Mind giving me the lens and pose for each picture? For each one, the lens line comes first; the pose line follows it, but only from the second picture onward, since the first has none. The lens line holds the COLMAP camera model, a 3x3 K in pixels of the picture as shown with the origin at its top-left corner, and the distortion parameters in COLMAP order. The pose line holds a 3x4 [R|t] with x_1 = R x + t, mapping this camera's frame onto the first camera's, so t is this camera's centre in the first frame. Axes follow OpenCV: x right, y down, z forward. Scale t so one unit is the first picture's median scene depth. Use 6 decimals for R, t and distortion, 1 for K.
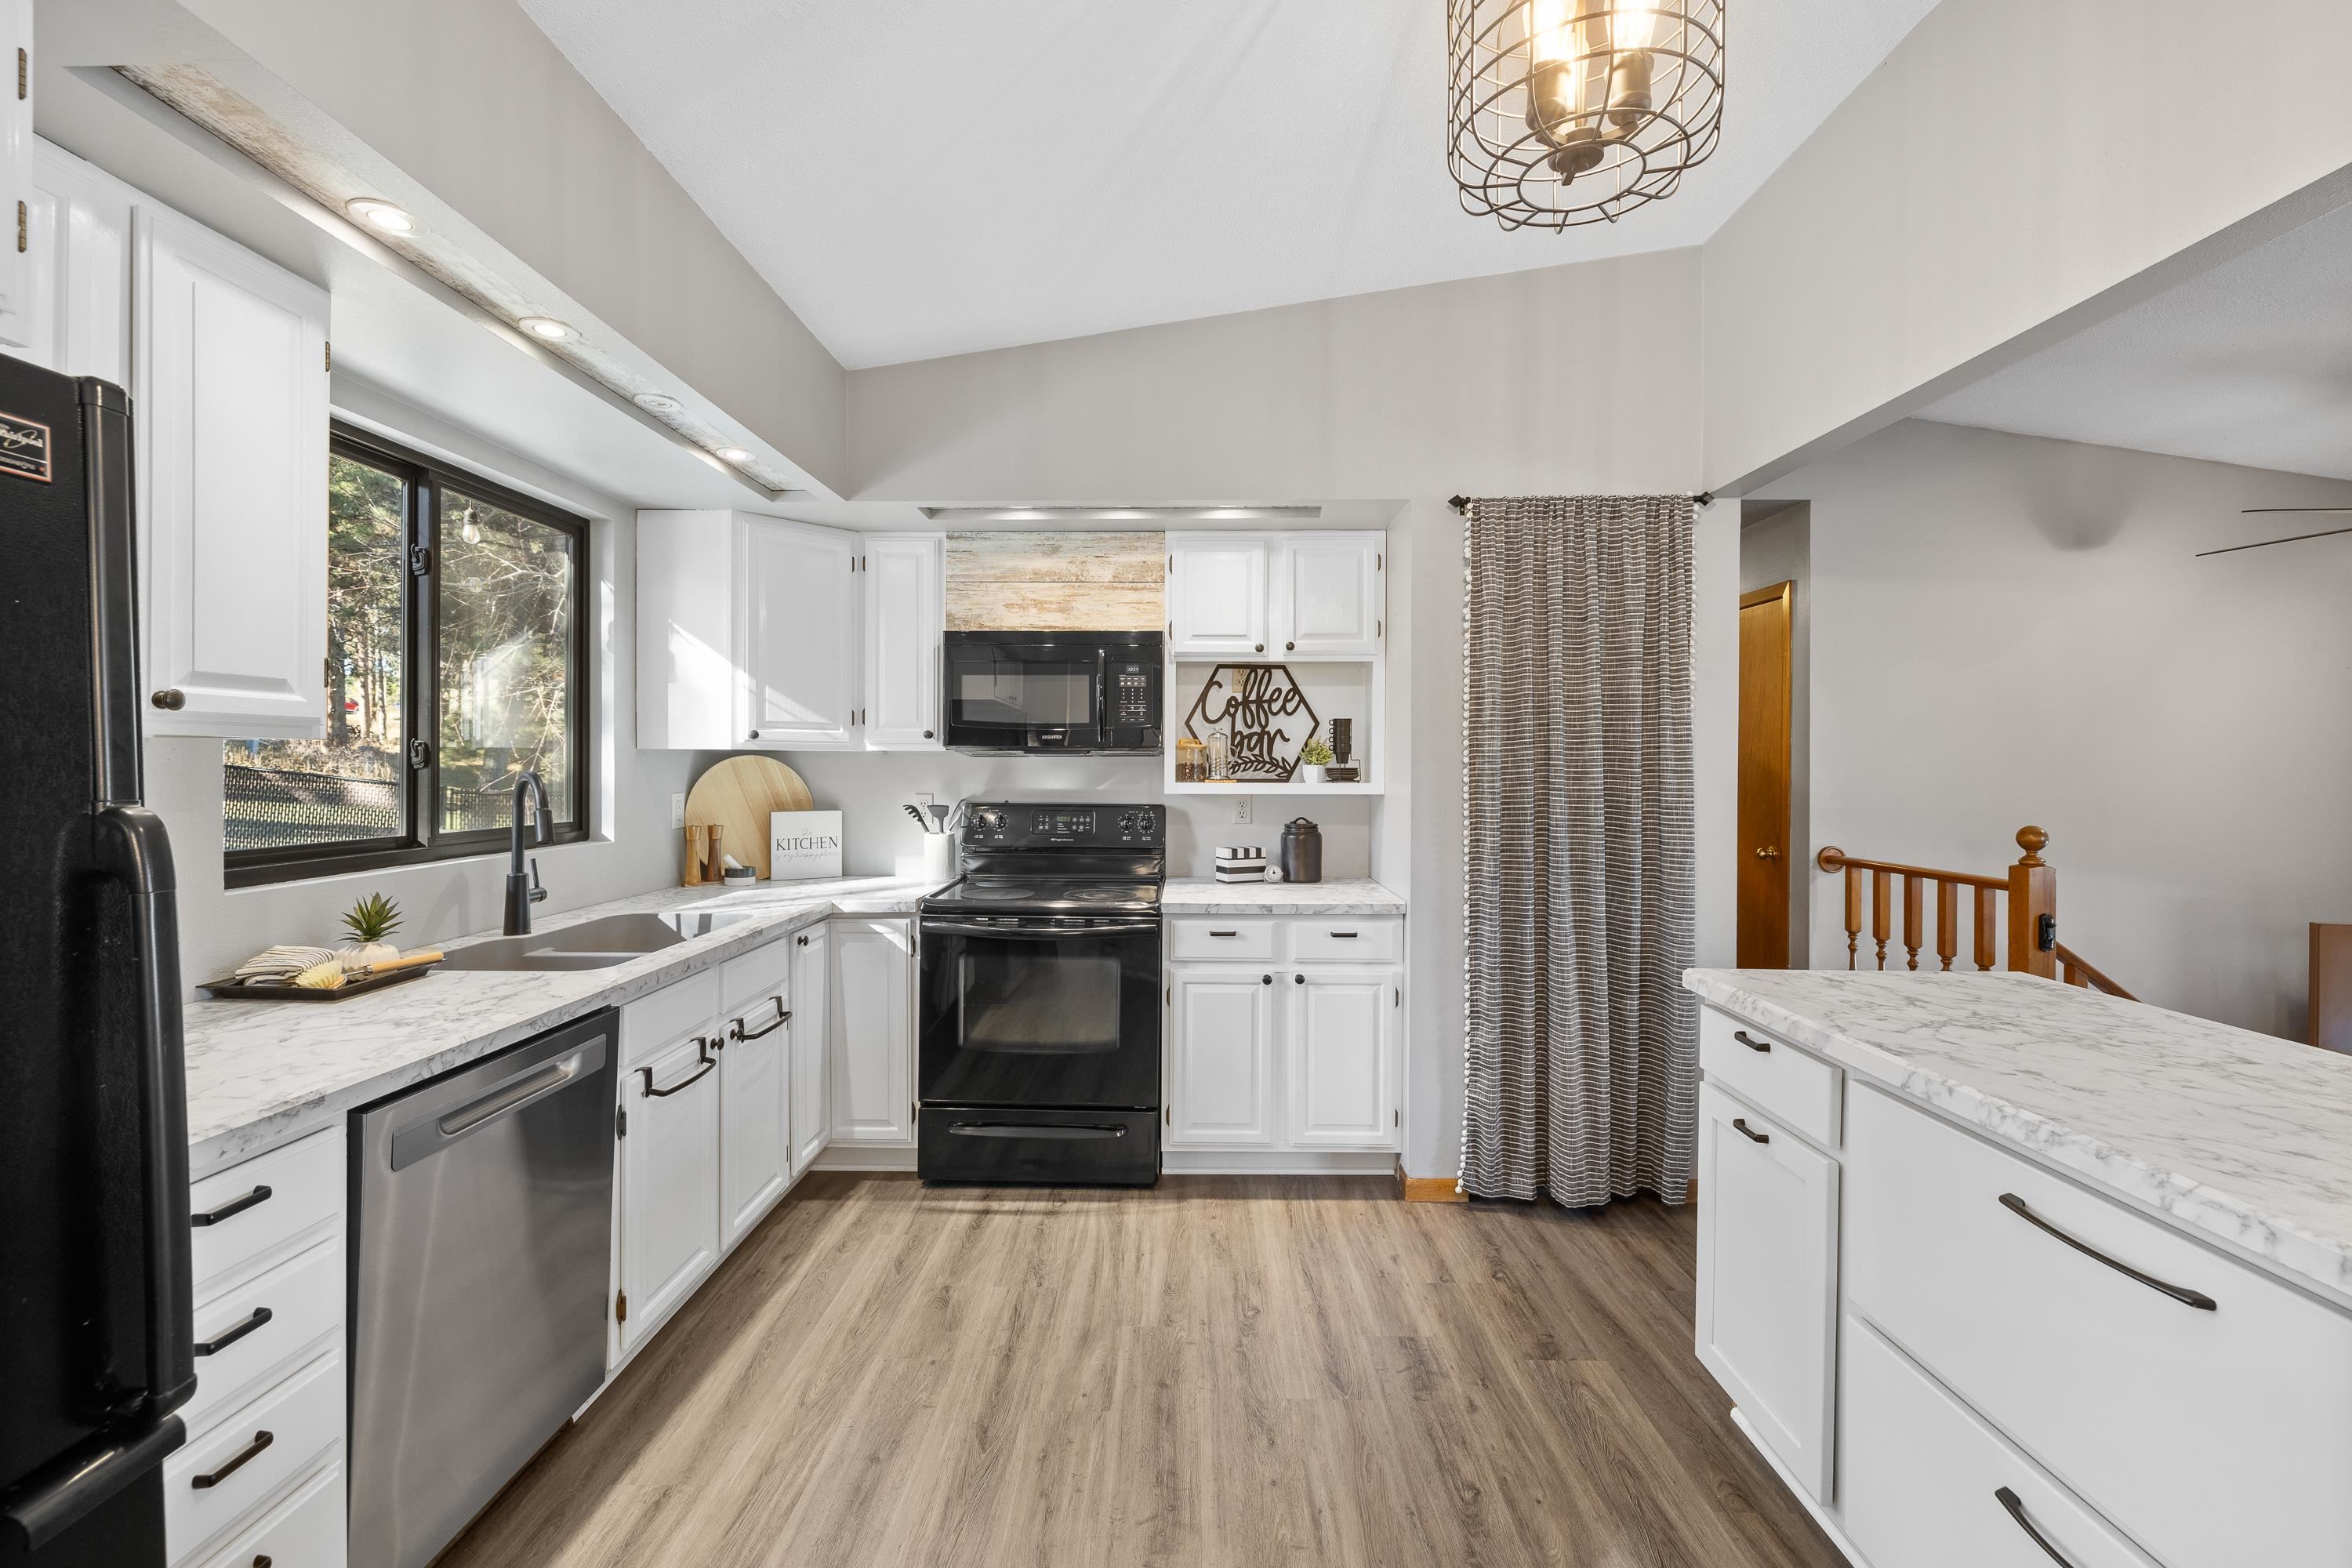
lens RADIAL K [[996.9, 0, 1175.3], [0, 996.9, 748.7], [0, 0, 1]] dist [0.016024, 0.000152]
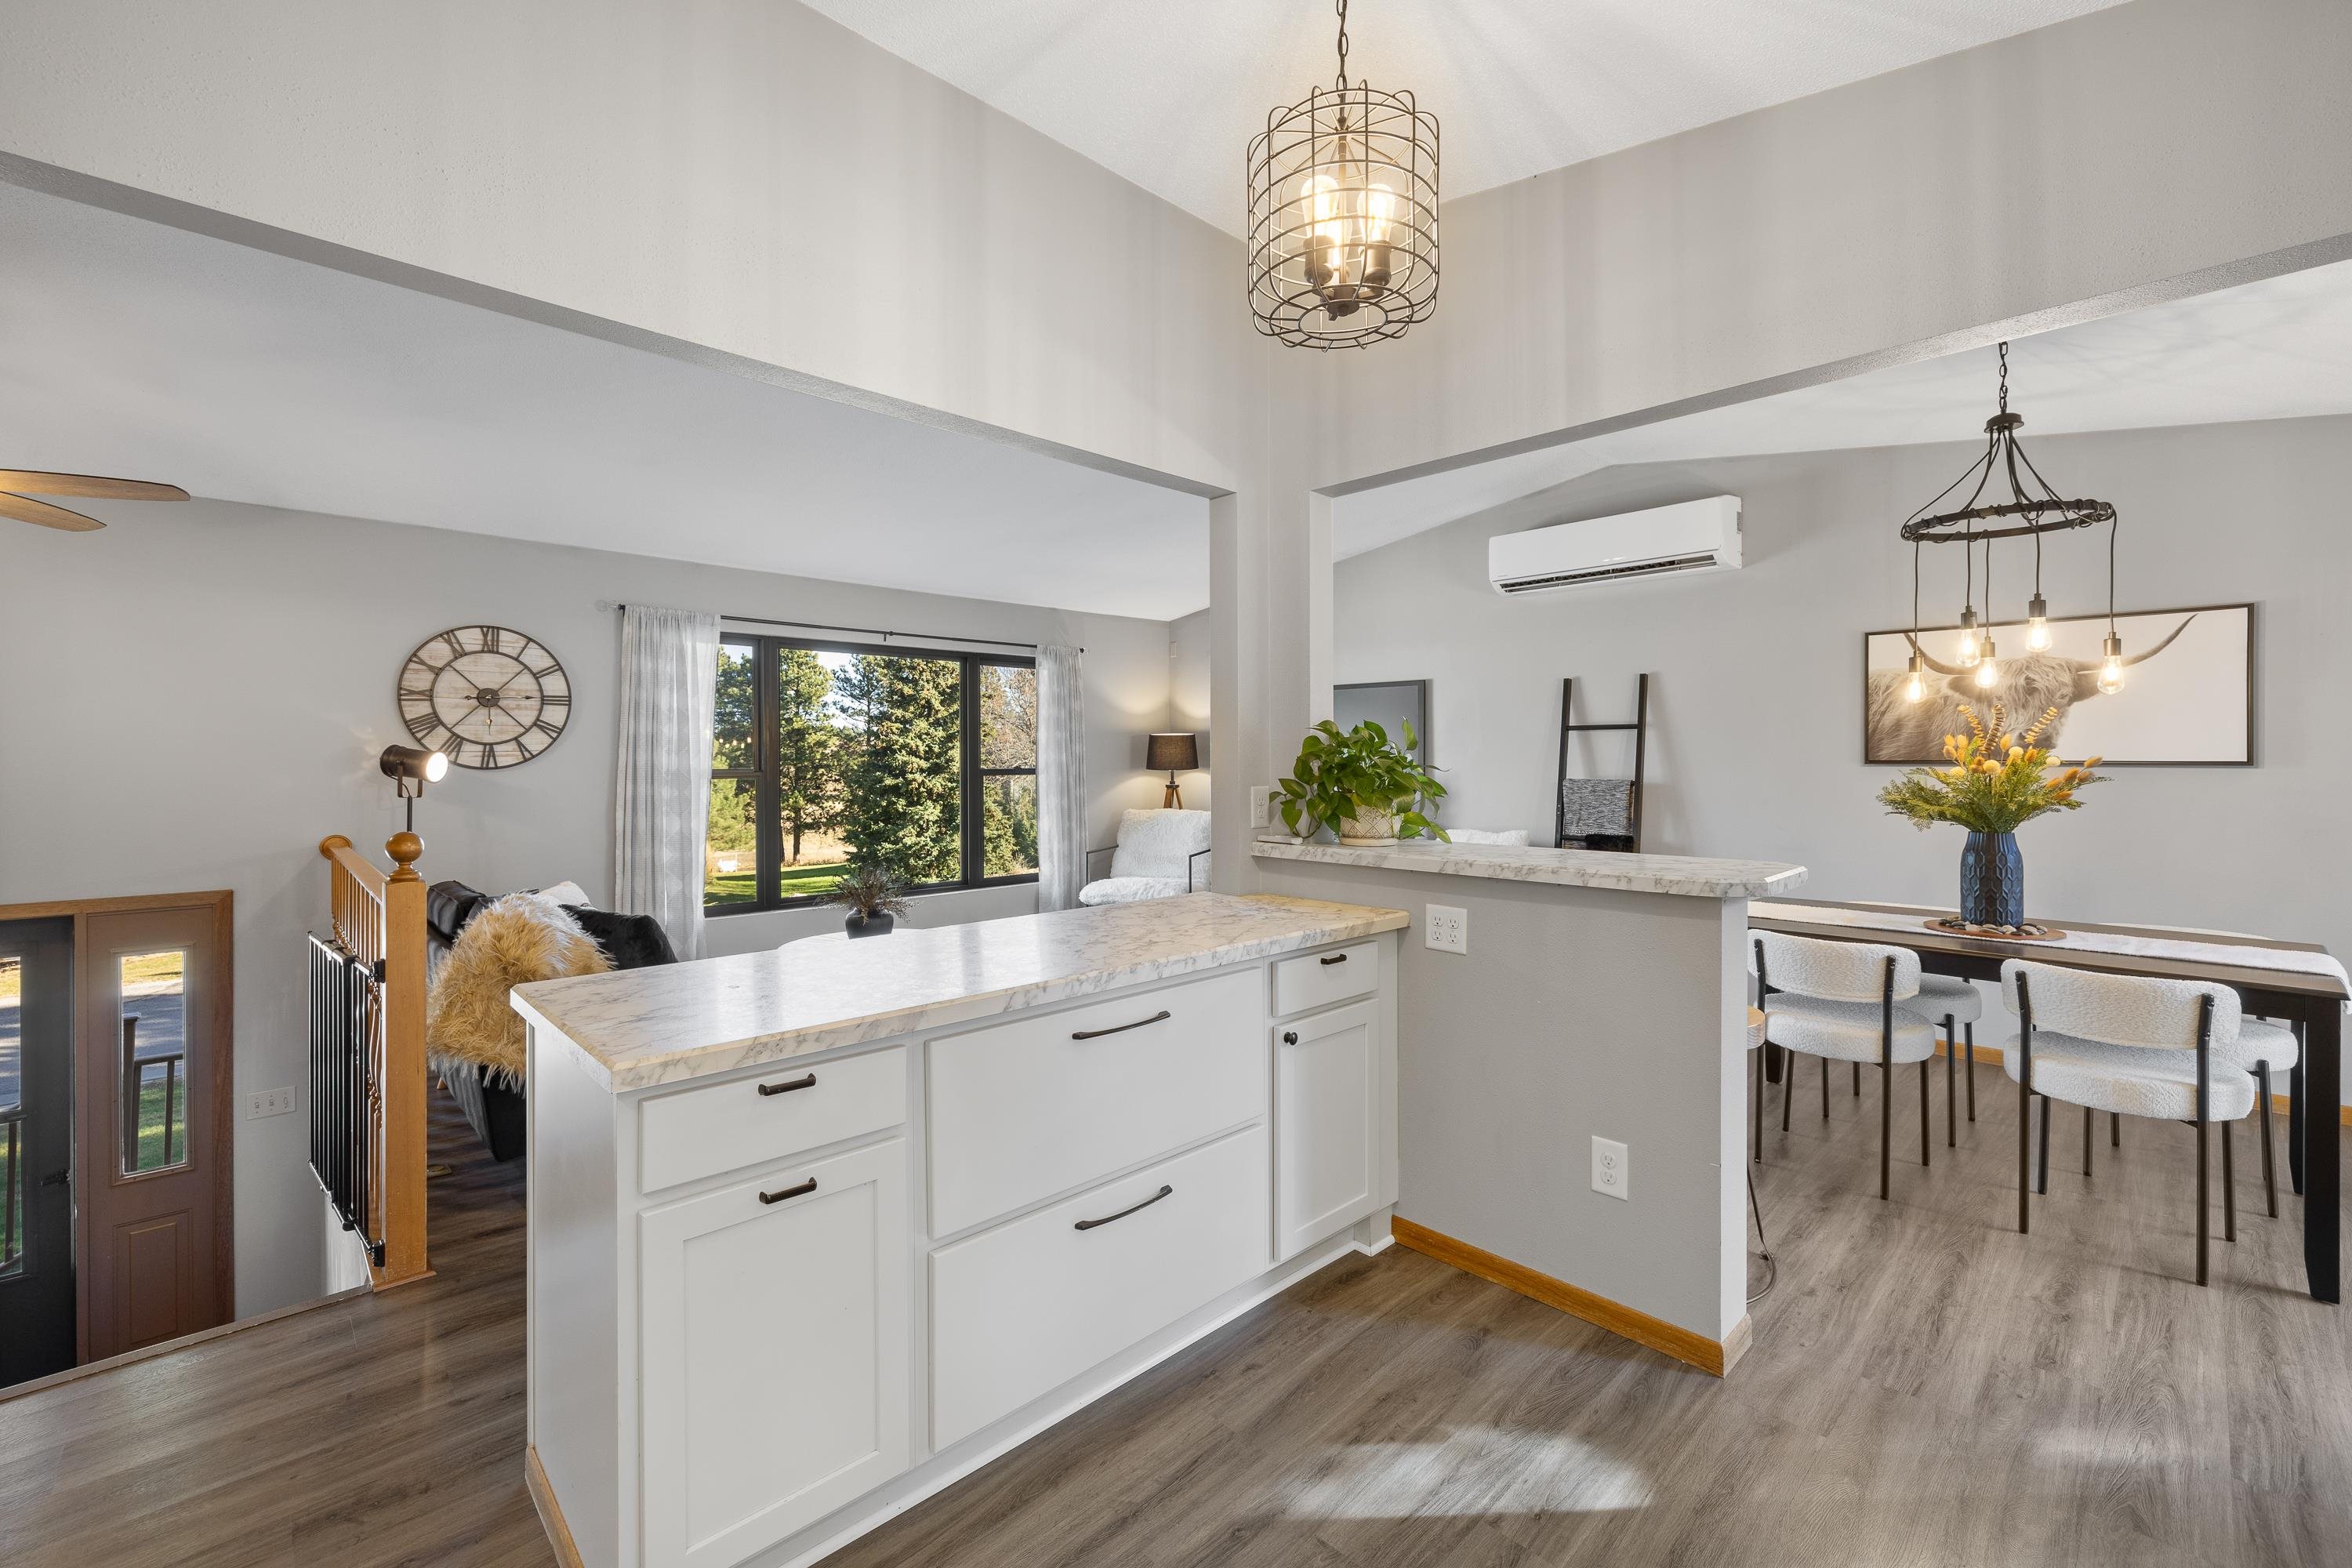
lens RADIAL K [[989.8, 0, 1186.3], [0, 989.8, 762.2], [0, 0, 1]] dist [-0.001824, 0.000401]
pose [[-0.702711, -0.005664, 0.711453, -0.166328], [-0.011894, 0.999922, -0.003788, 0.010537], [-0.711376, -0.011124, -0.702723, 0.842082]]
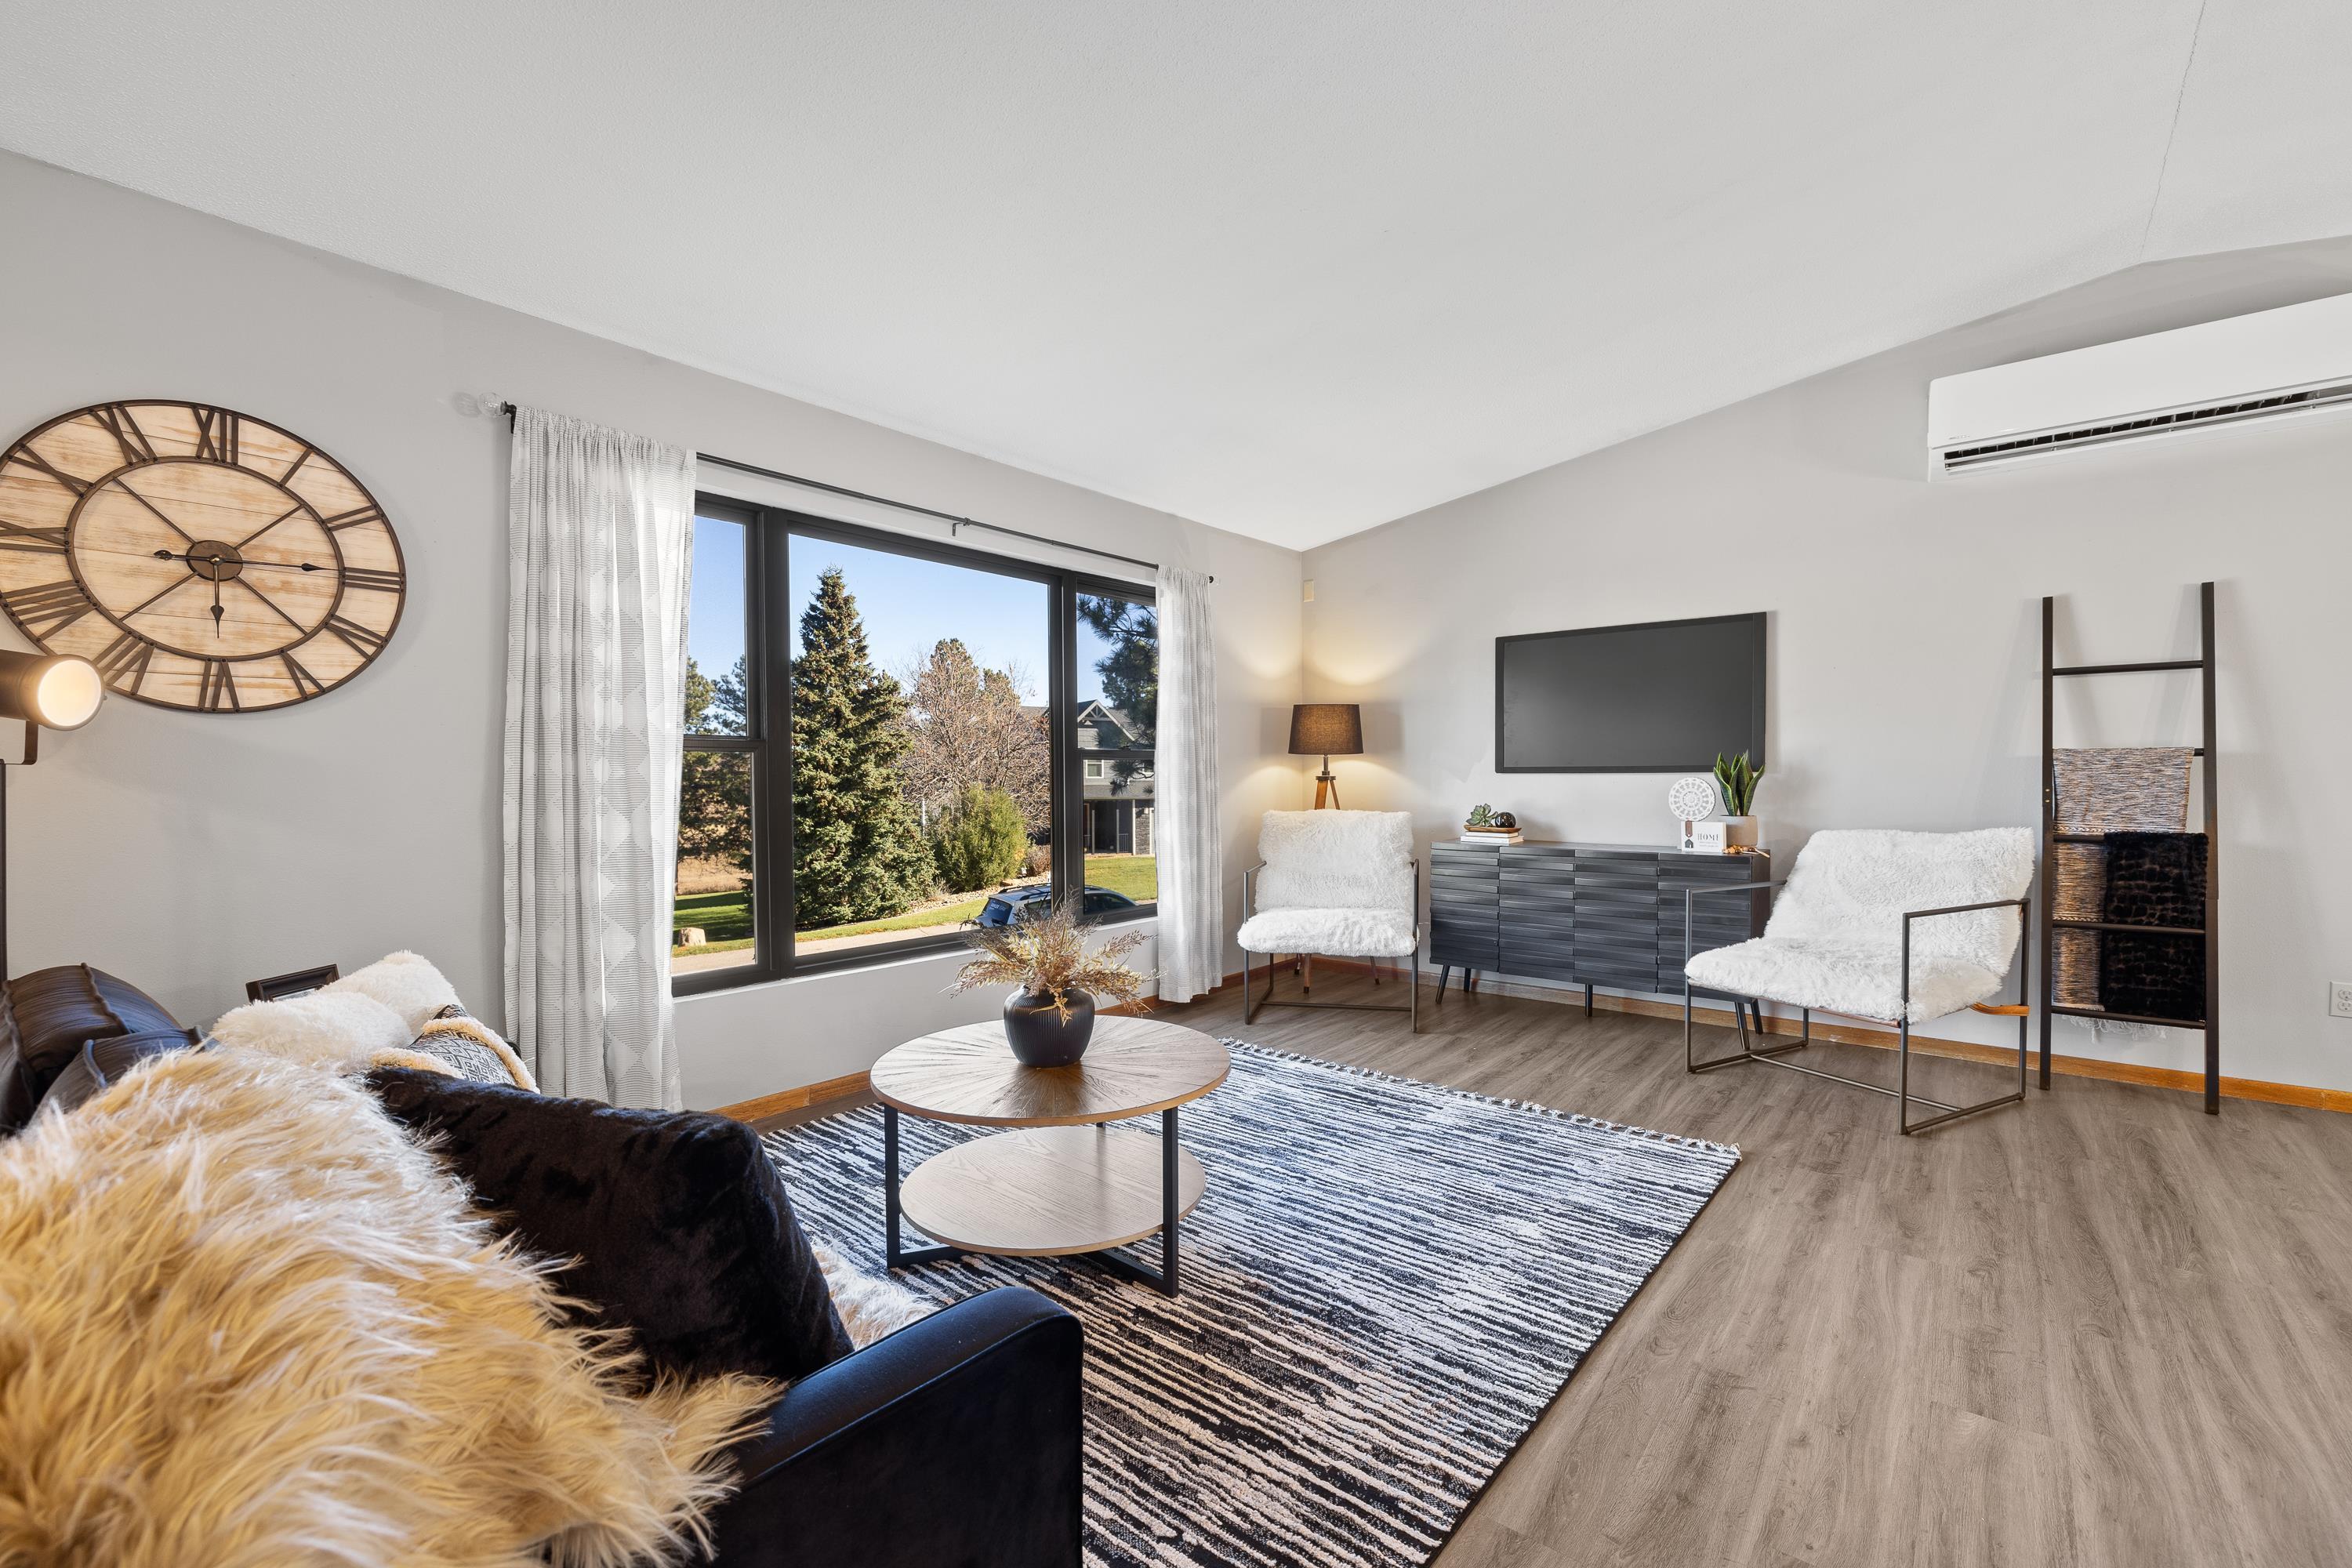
lens RADIAL K [[991.0, 0, 1189.0], [0, 991.0, 795.8], [0, 0, 1]] dist [0.000849, -0.000183]
pose [[-0.778398, -0.010323, 0.627687, 0.728848], [-0.007144, 0.999946, 0.007586, 0.083341], [-0.627731, 0.001421, -0.778429, 0.640654]]
